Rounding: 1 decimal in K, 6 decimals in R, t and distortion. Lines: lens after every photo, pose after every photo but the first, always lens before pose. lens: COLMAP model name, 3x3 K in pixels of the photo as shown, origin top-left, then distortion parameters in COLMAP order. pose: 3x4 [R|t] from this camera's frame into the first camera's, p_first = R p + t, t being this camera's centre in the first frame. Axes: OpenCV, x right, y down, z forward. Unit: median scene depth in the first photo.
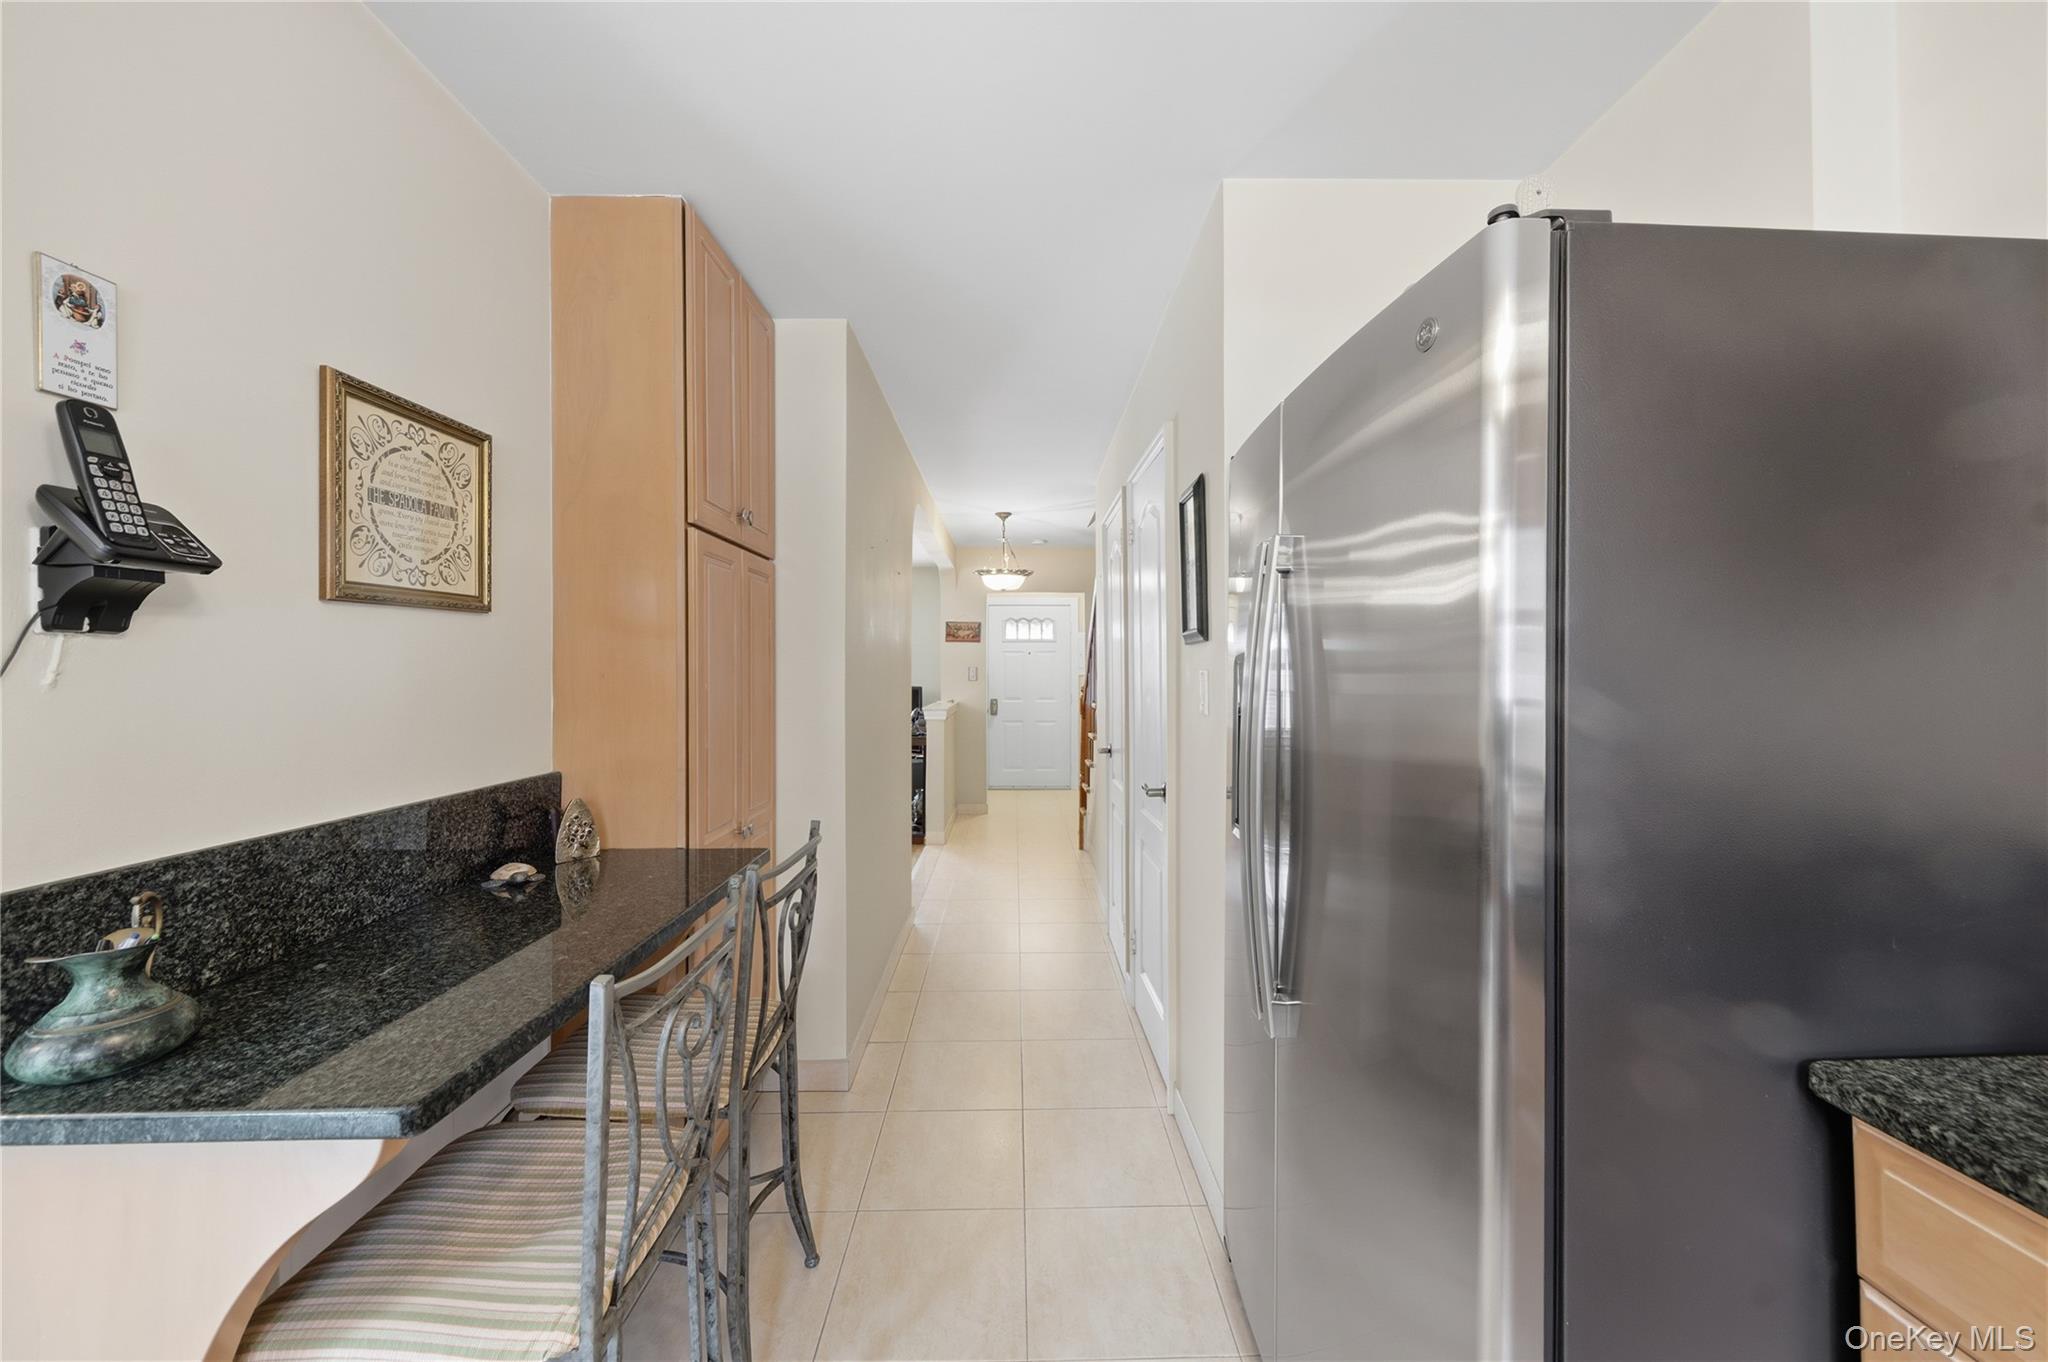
lens RADIAL K [[724.8, 0, 1024.0], [0, 724.8, 681.0], [0, 0, 1]] dist [0.000084, 0.000003]
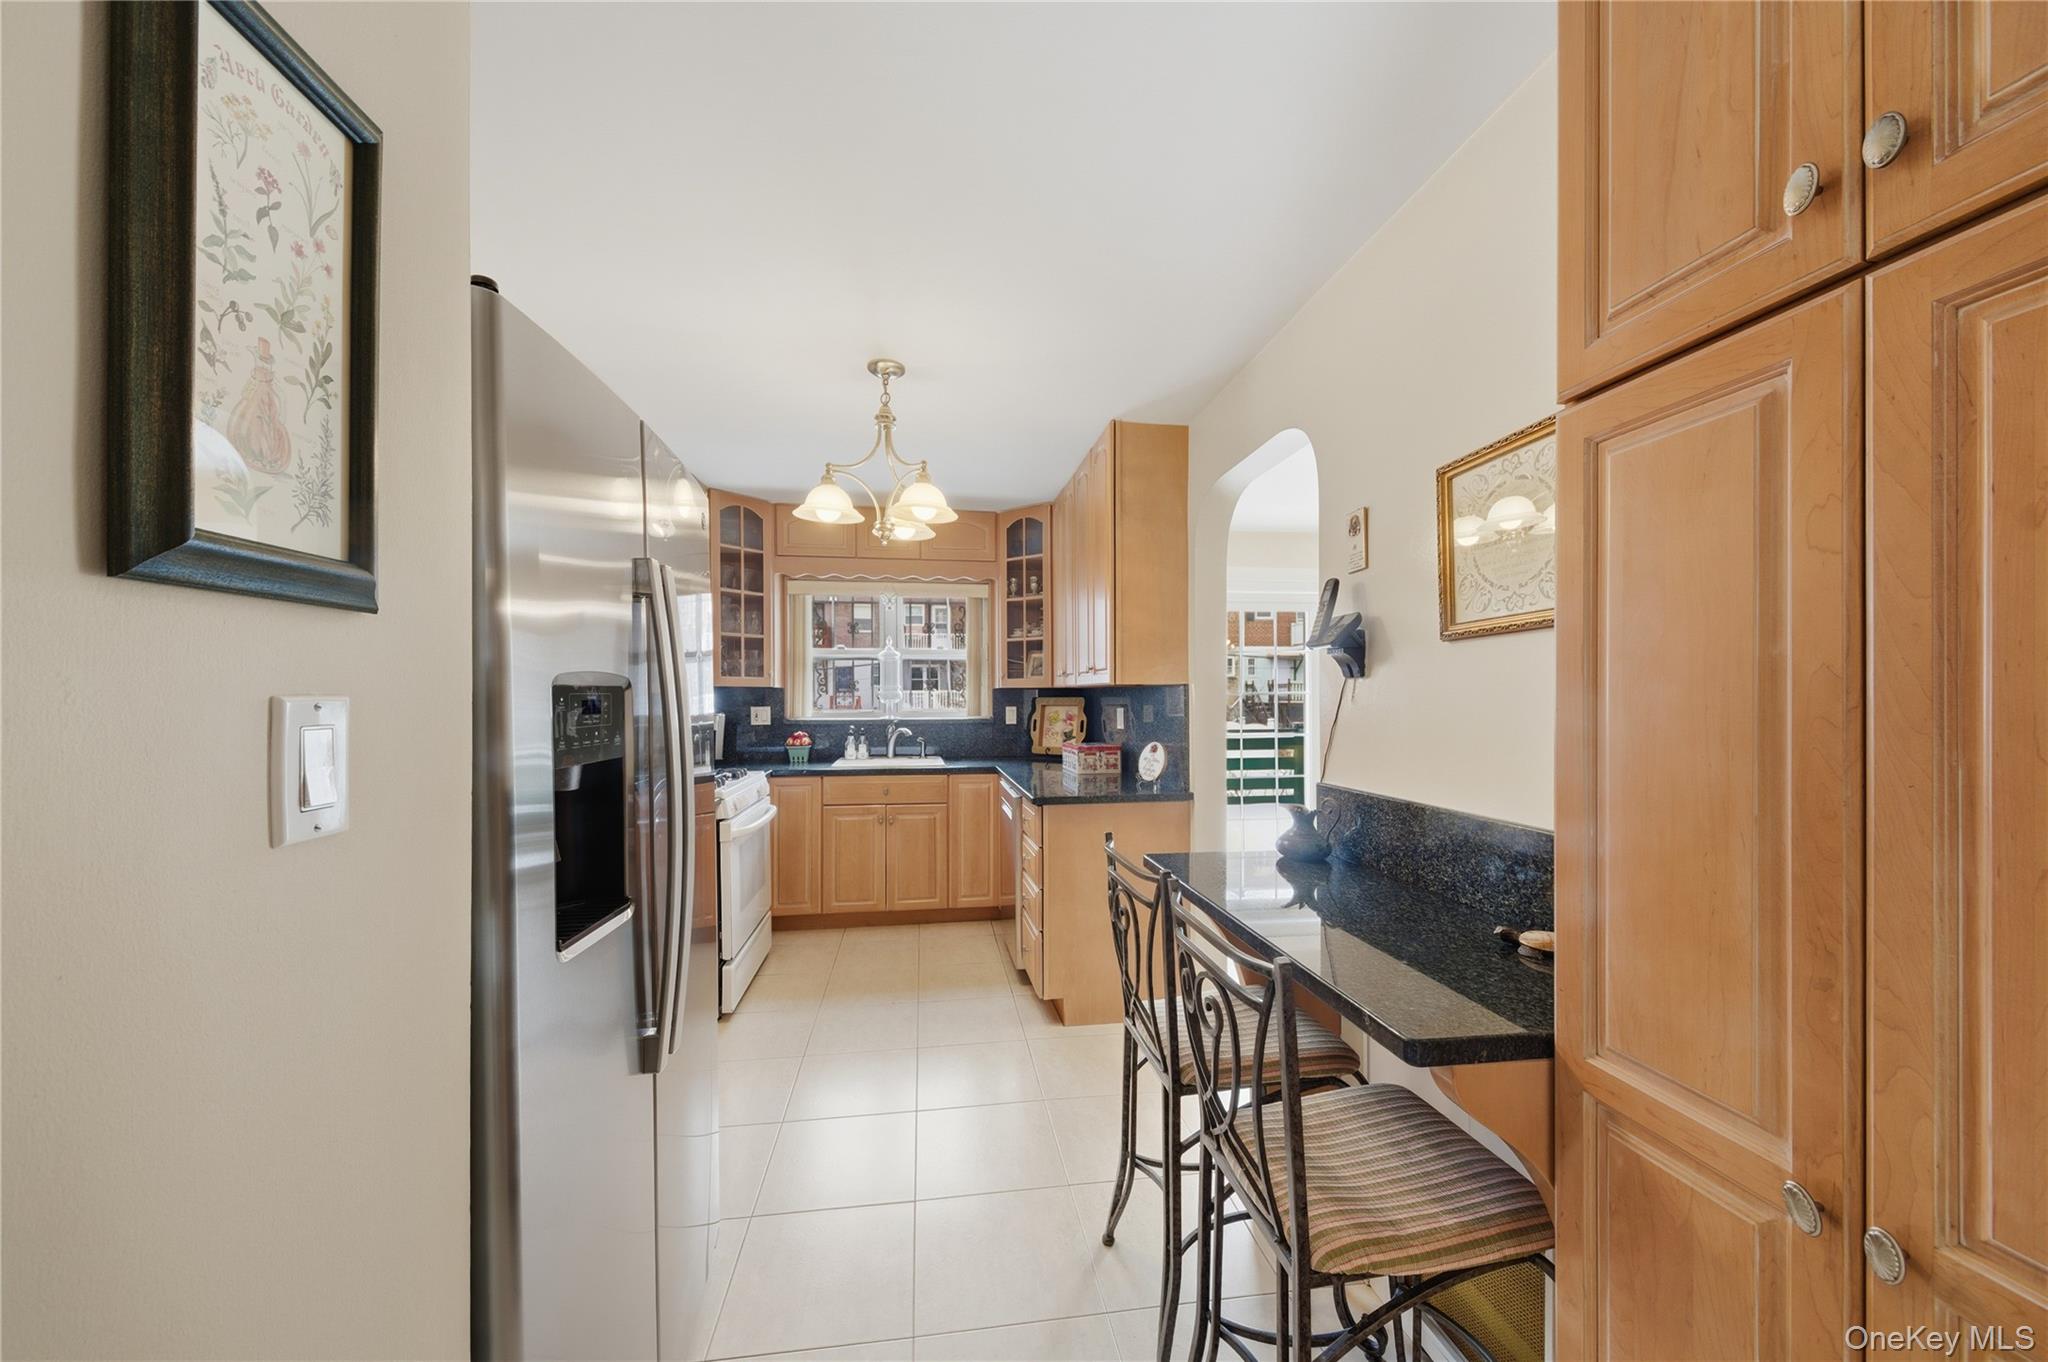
lens RADIAL K [[710.6, 0, 1023.4], [0, 710.6, 697.4], [0, 0, 1]] dist [-0.000052, -0.000003]
pose [[-0.991706, -0.000465, -0.128525, -0.022777], [-0.002158, 0.999913, 0.013034, -0.022212], [0.128508, 0.013203, -0.991621, 2.027783]]
